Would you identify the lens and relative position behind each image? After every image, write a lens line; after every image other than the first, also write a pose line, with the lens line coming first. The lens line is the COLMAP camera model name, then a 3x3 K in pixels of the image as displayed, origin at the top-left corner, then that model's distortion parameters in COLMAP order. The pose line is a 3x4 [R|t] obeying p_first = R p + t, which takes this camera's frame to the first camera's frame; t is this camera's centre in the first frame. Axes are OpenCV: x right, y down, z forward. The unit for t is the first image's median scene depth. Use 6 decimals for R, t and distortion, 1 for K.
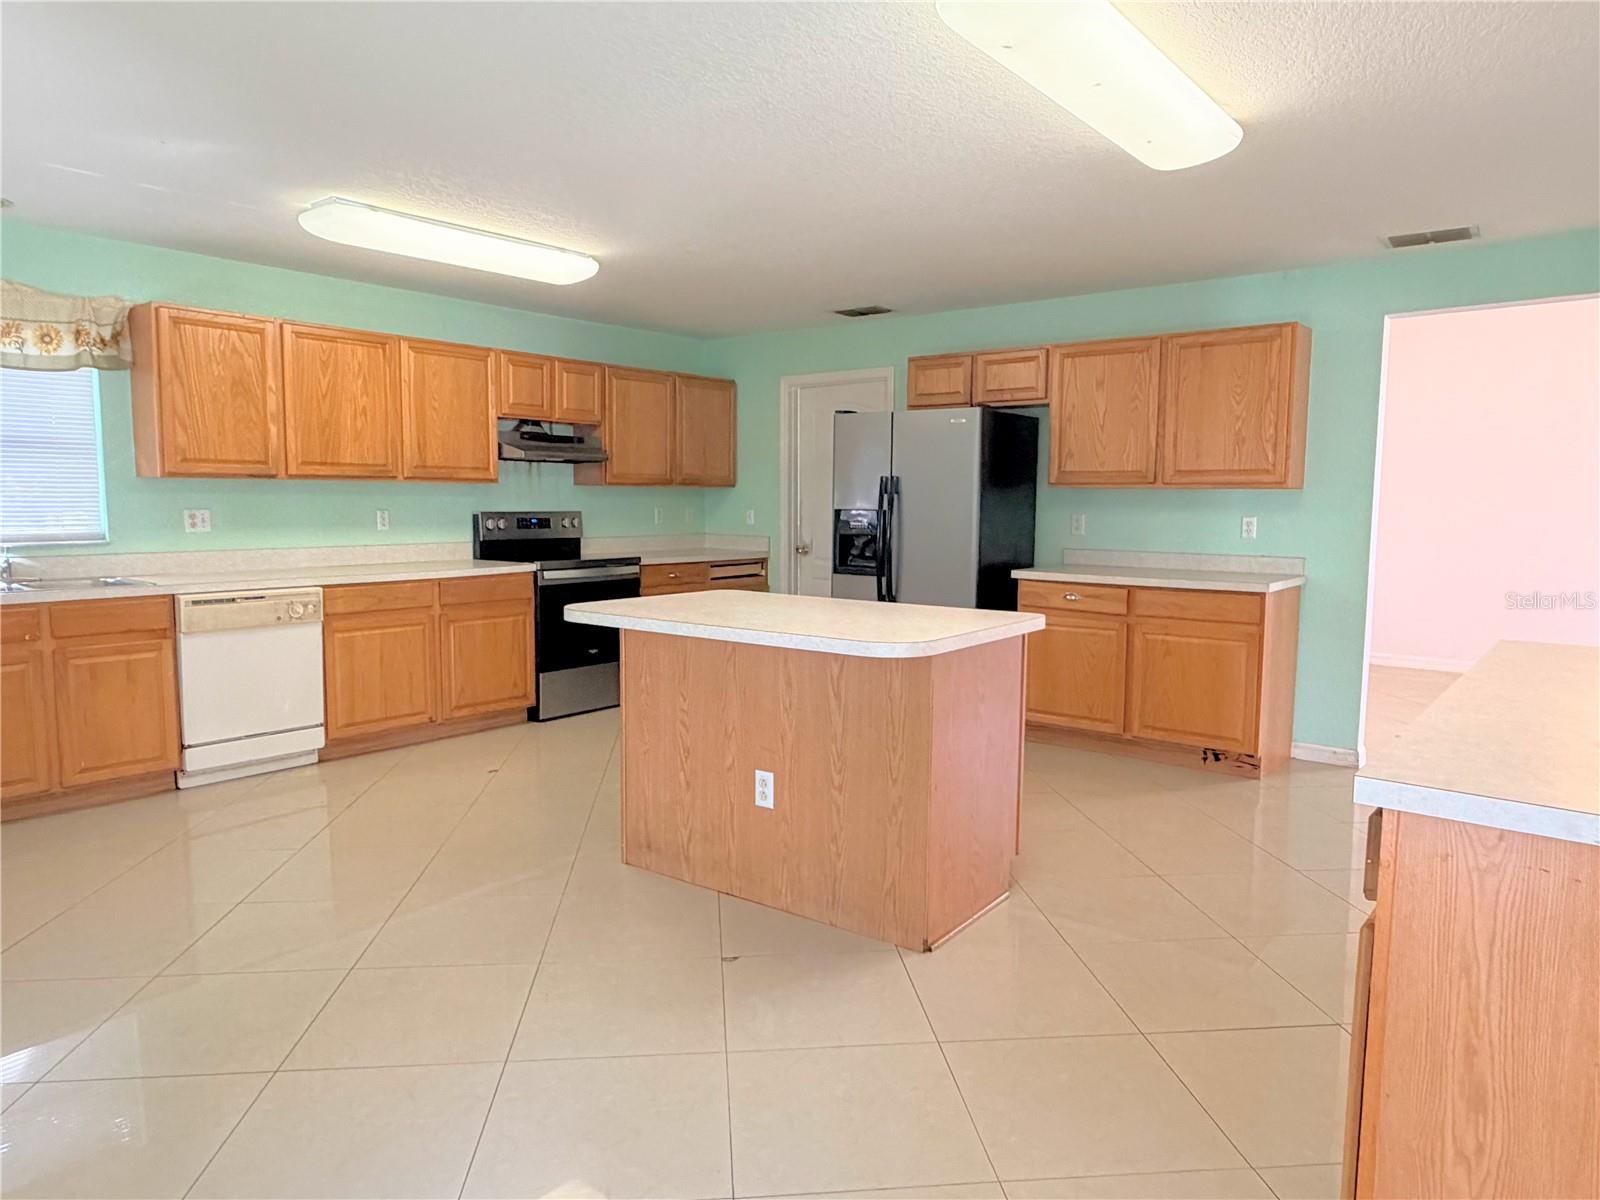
lens RADIAL K [[1032.0, 0, 800.0], [0, 1032.0, 600.0], [0, 0, 1]] dist [0.003116, 0.004574]
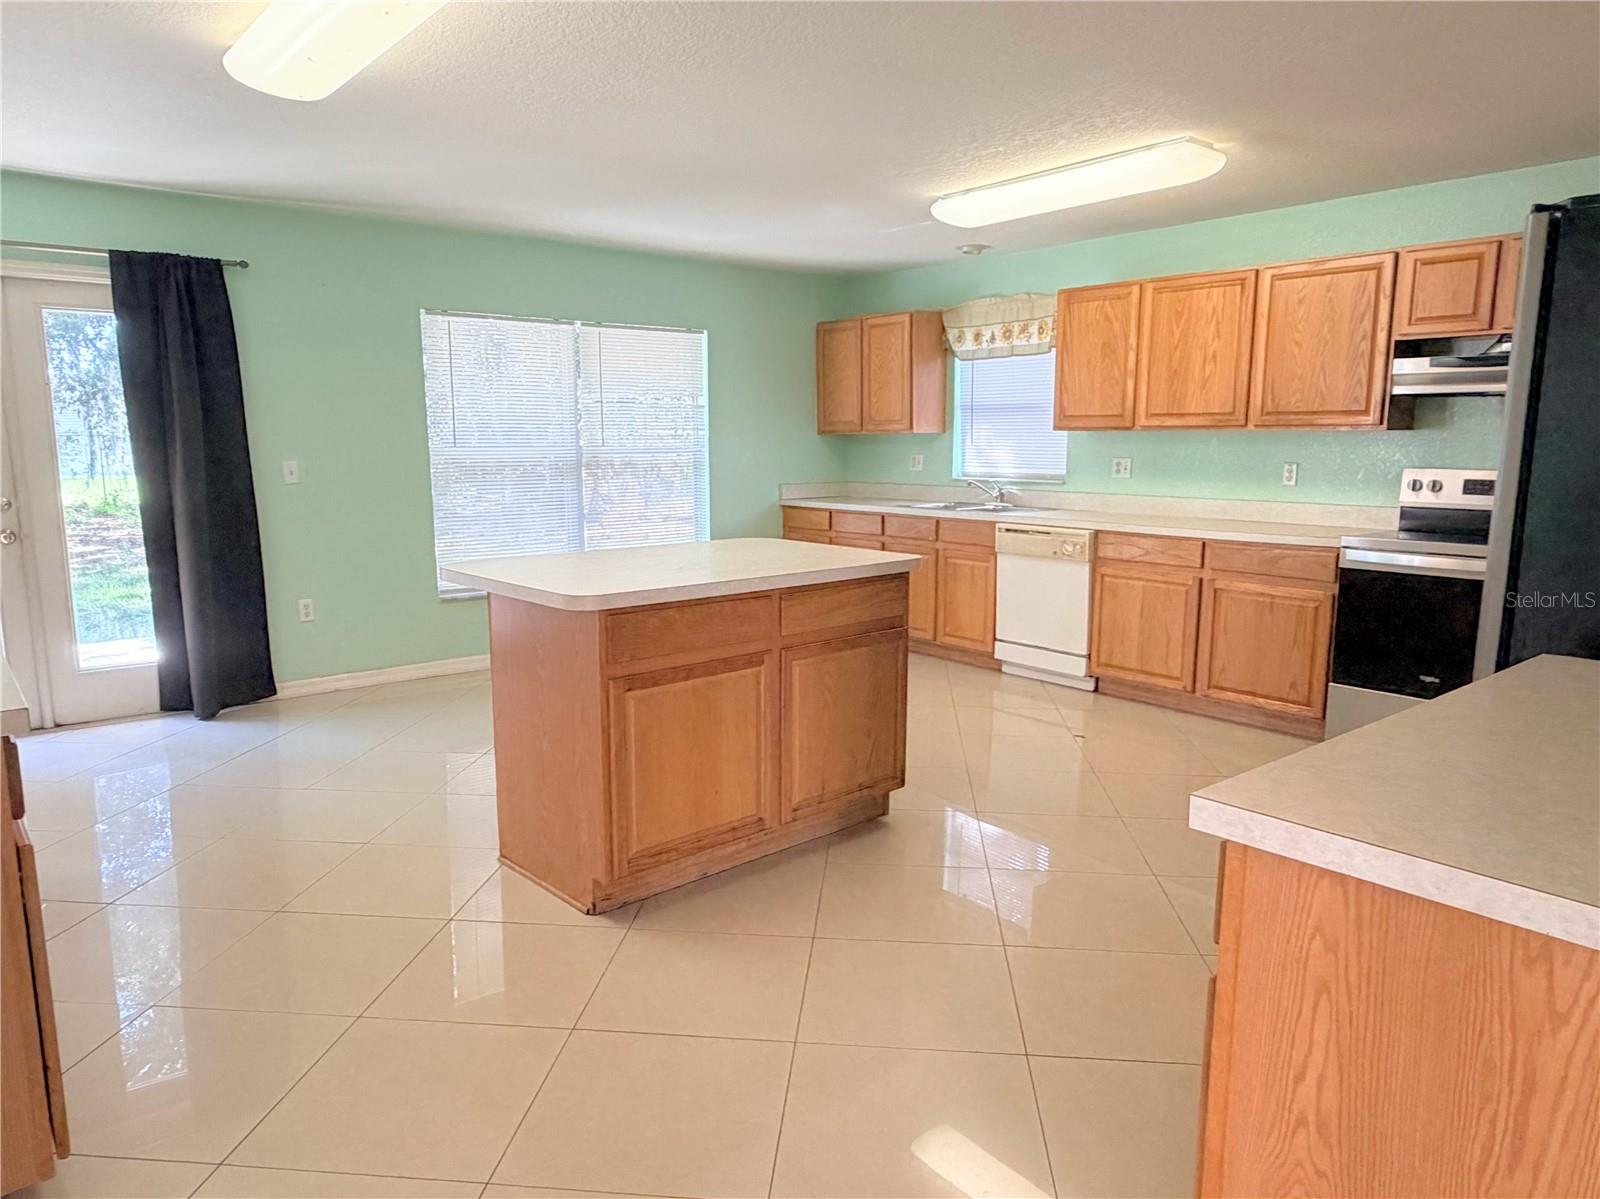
lens RADIAL K [[1032.0, 0, 800.0], [0, 1032.0, 599.5], [0, 0, 1]] dist [0.003116, 0.004574]
pose [[-0.171146, 0.147667, -0.974117, 0.665100], [-0.100362, 0.980949, 0.166335, -0.092922], [0.980121, 0.126232, -0.153065, 0.887563]]
